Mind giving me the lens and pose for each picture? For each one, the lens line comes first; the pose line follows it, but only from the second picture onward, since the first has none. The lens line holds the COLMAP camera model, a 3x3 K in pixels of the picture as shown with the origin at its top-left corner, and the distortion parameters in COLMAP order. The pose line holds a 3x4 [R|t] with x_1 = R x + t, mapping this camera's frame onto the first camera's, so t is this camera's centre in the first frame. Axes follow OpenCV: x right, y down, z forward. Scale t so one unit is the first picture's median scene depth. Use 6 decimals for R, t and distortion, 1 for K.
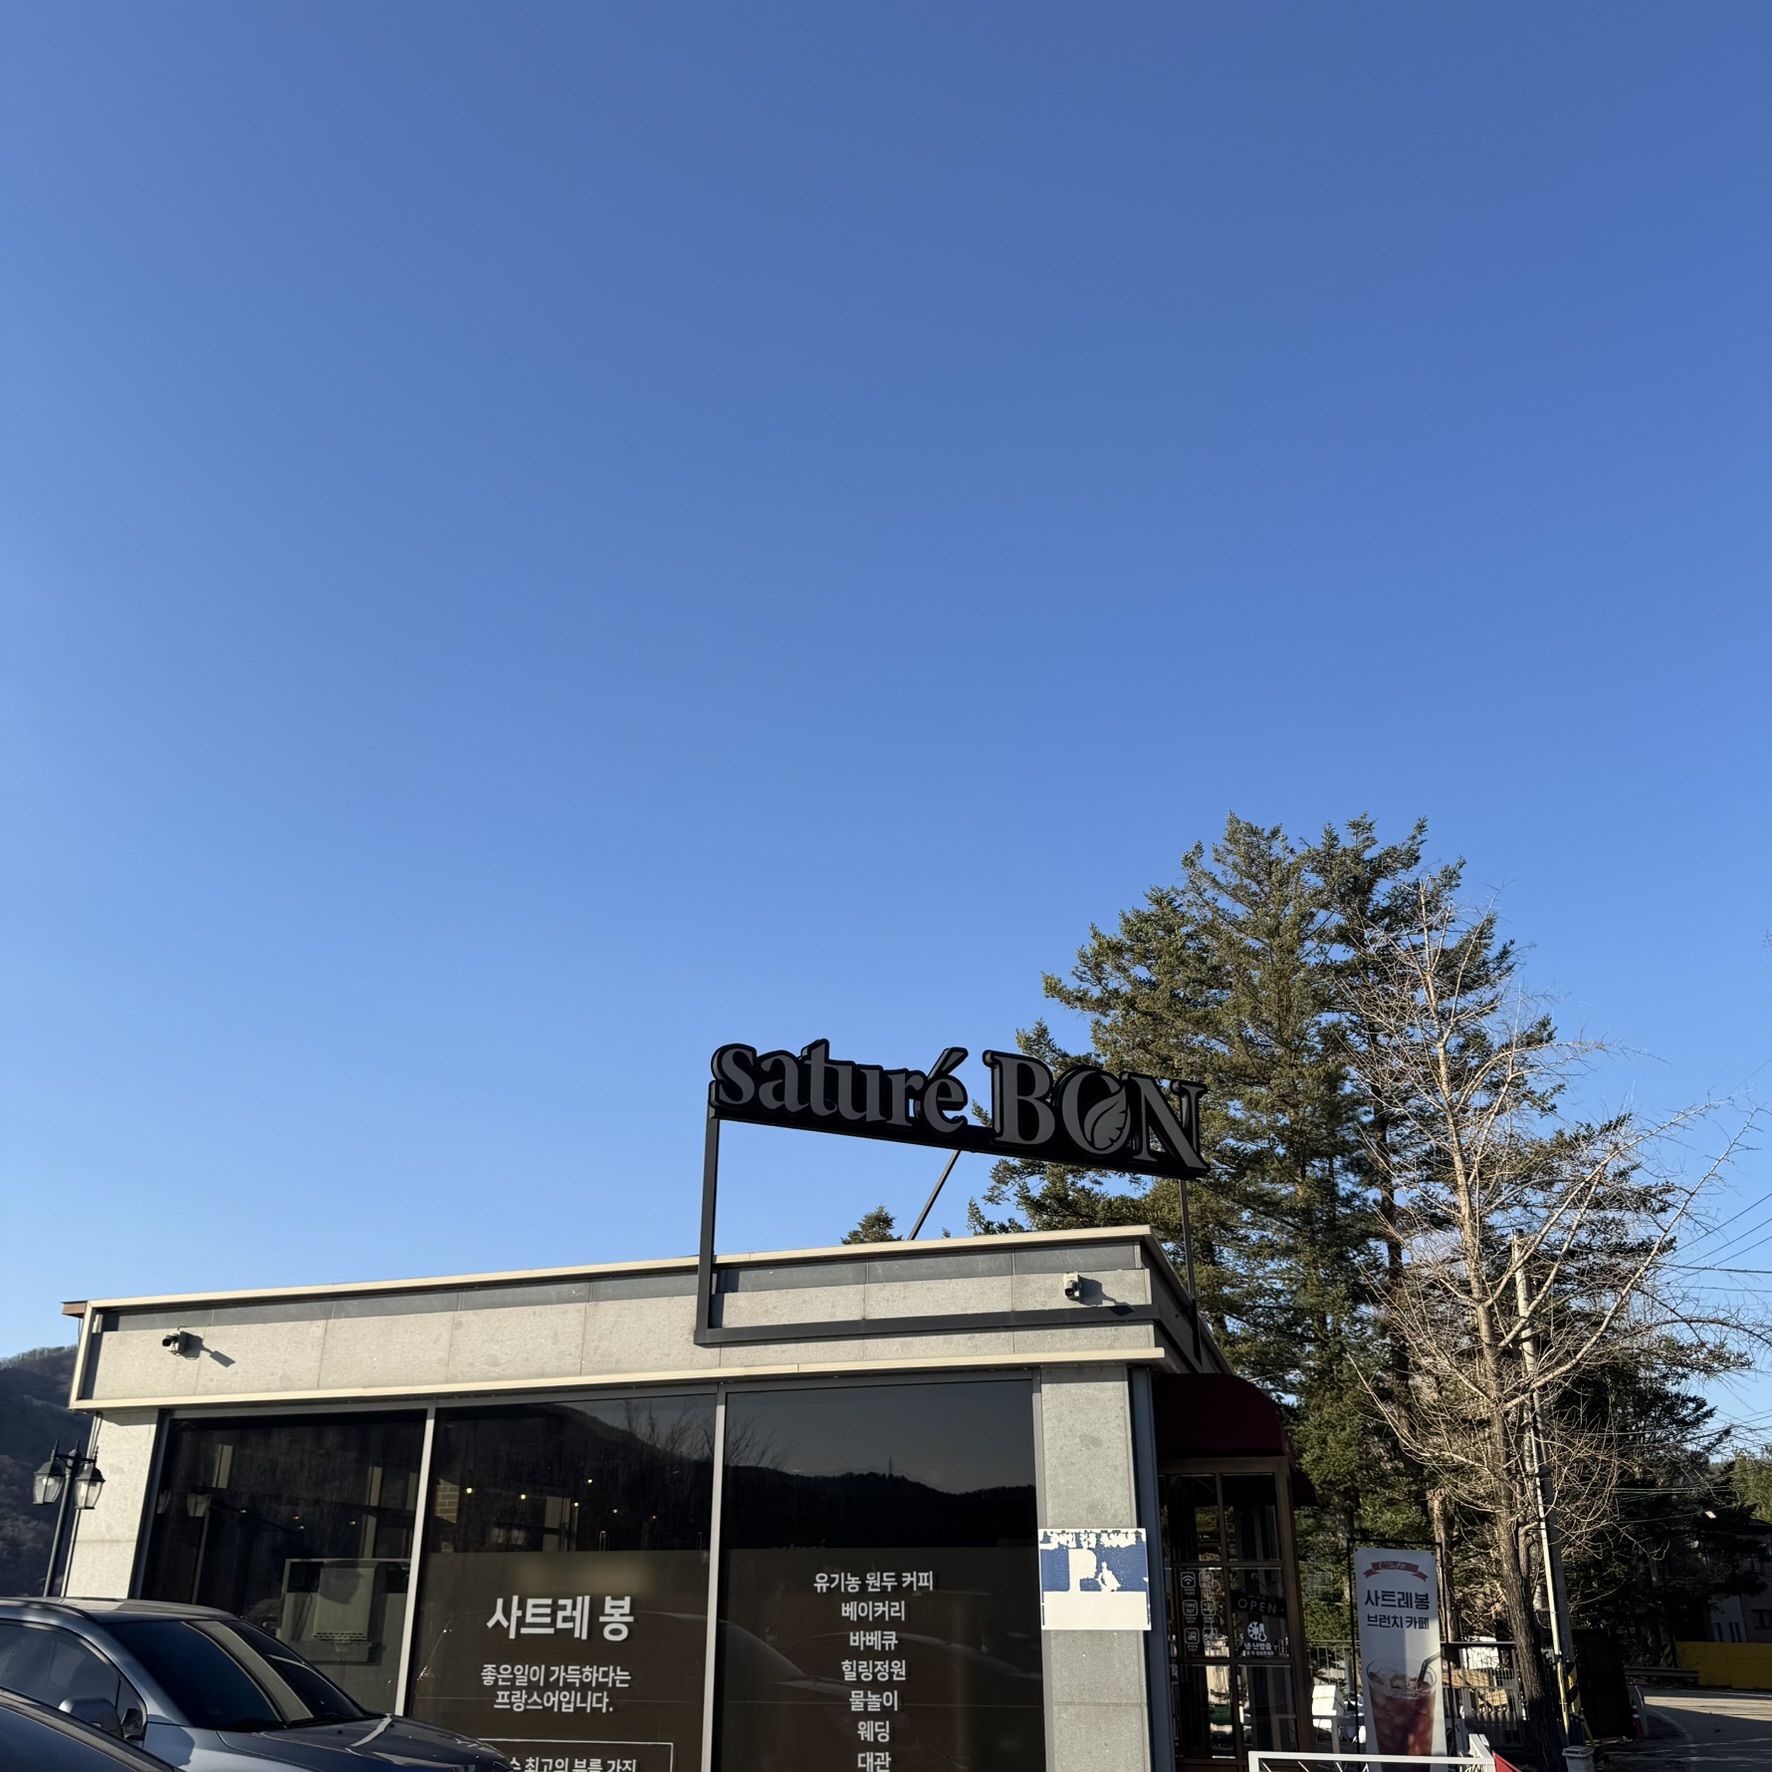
lens RADIAL K [[1656.6, 0, 880.0], [0, 1656.6, 915.5], [0, 0, 1]] dist [0.101338, -0.165507]
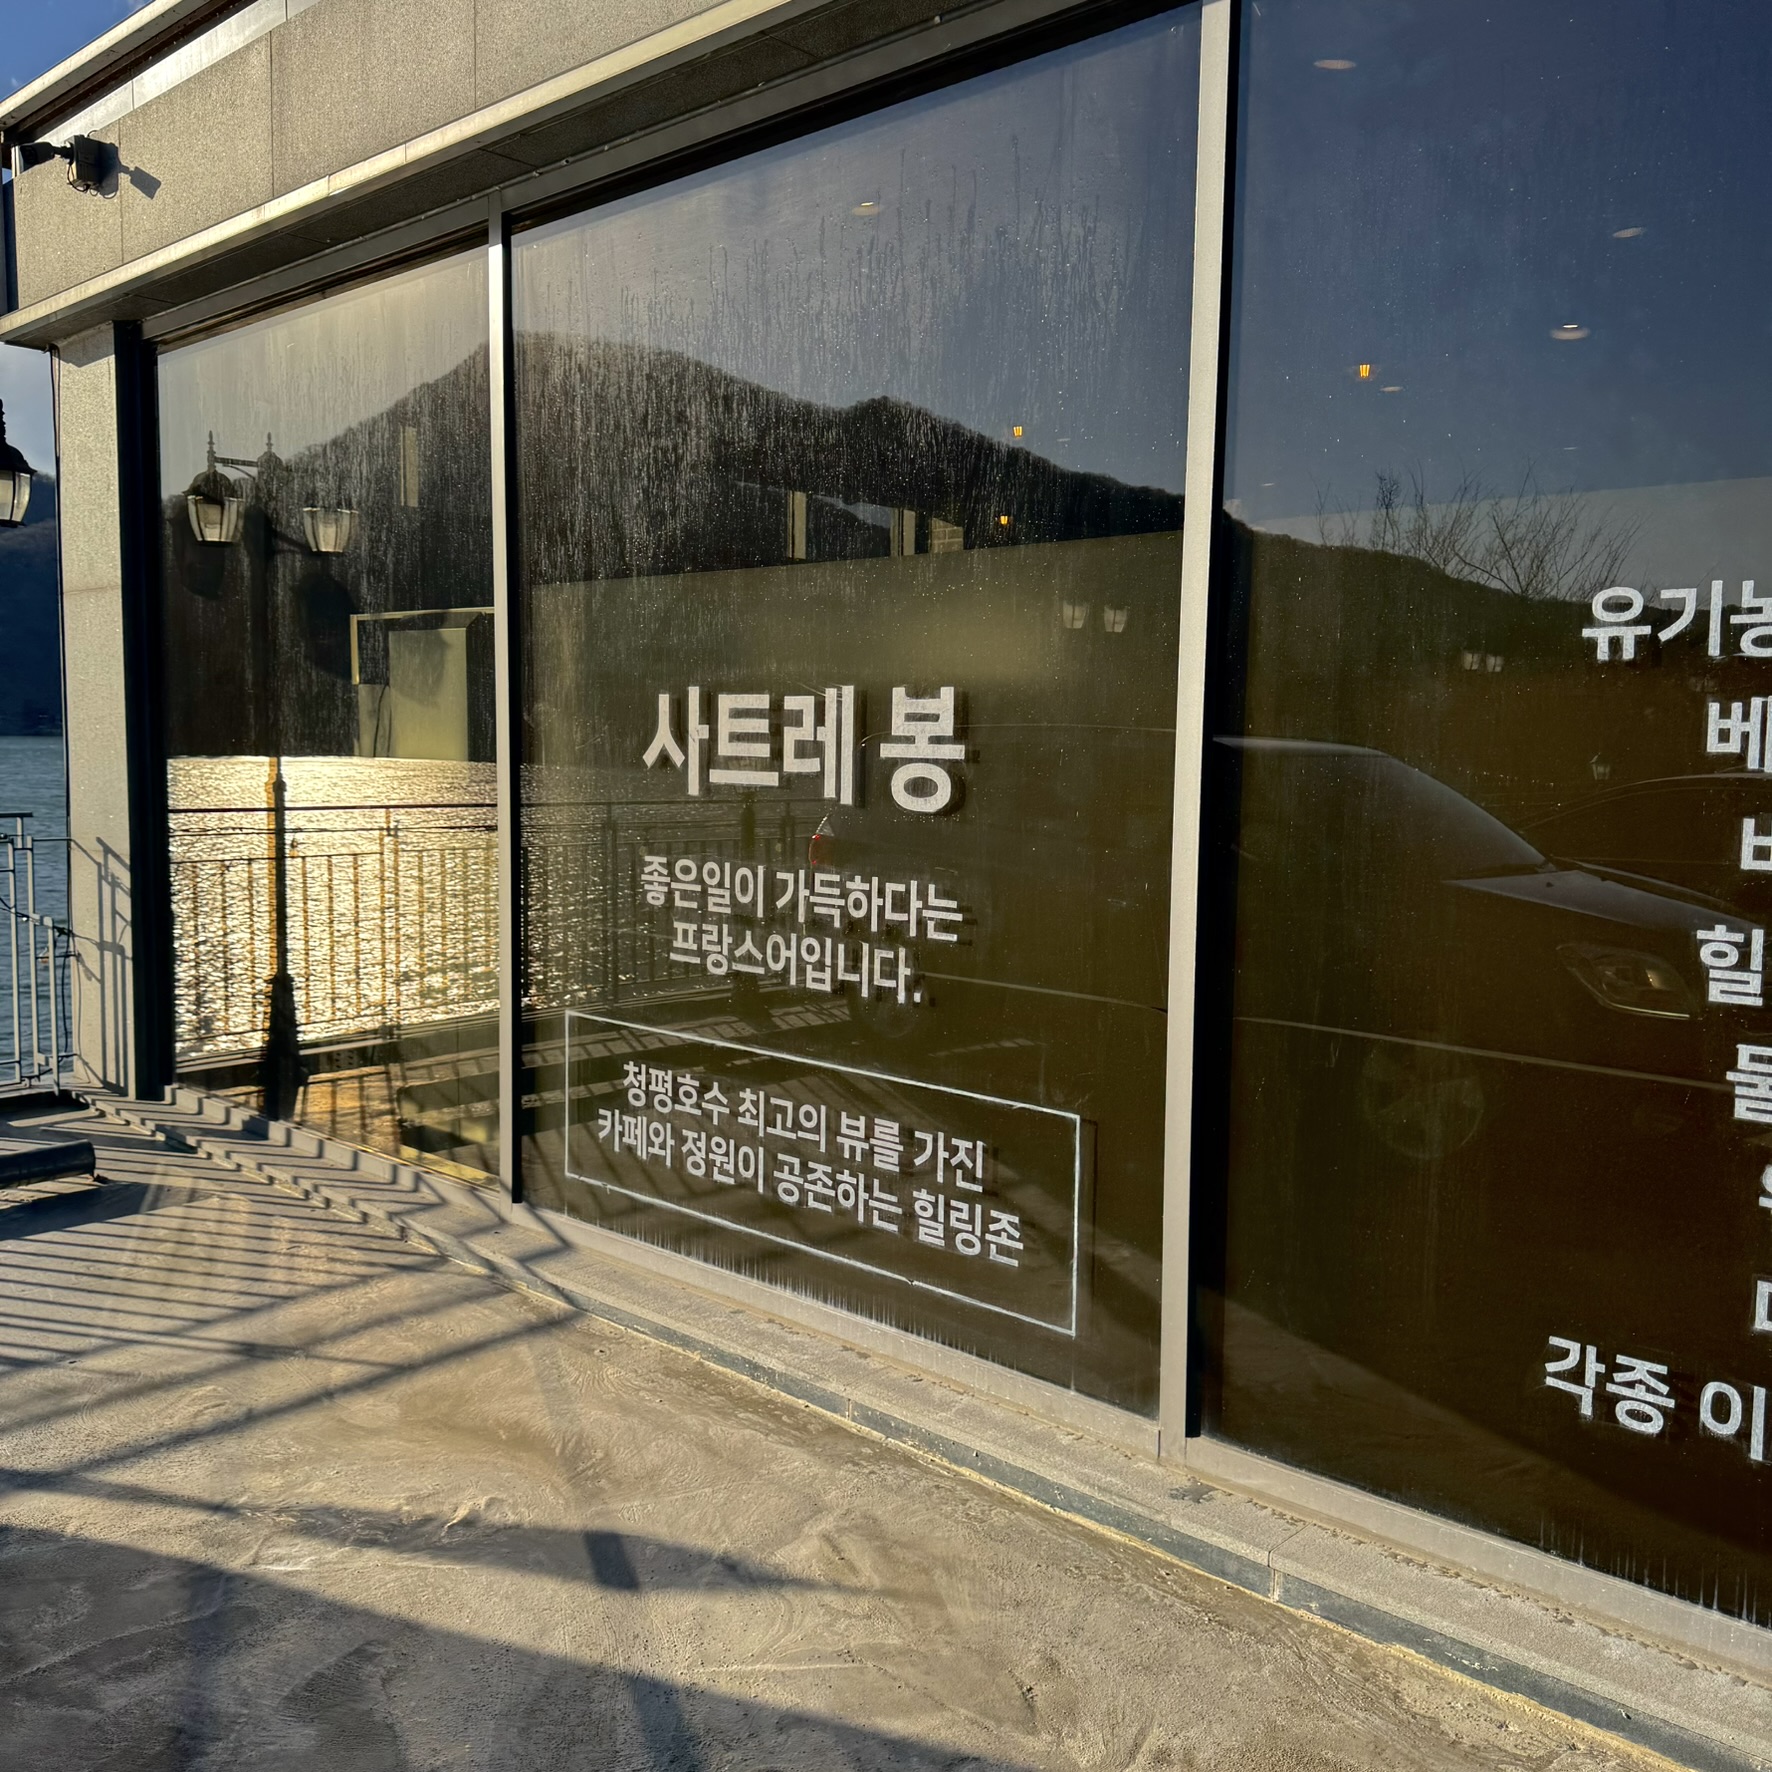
lens RADIAL K [[1656.6, 0, 880.0], [0, 1656.6, 915.5], [0, 0, 1]] dist [0.101338, -0.165507]
pose [[0.892480, 0.054741, -0.447753, -0.018504], [0.168361, 0.880457, 0.443227, 0.302641], [0.418490, -0.470955, 0.776574, 0.730770]]
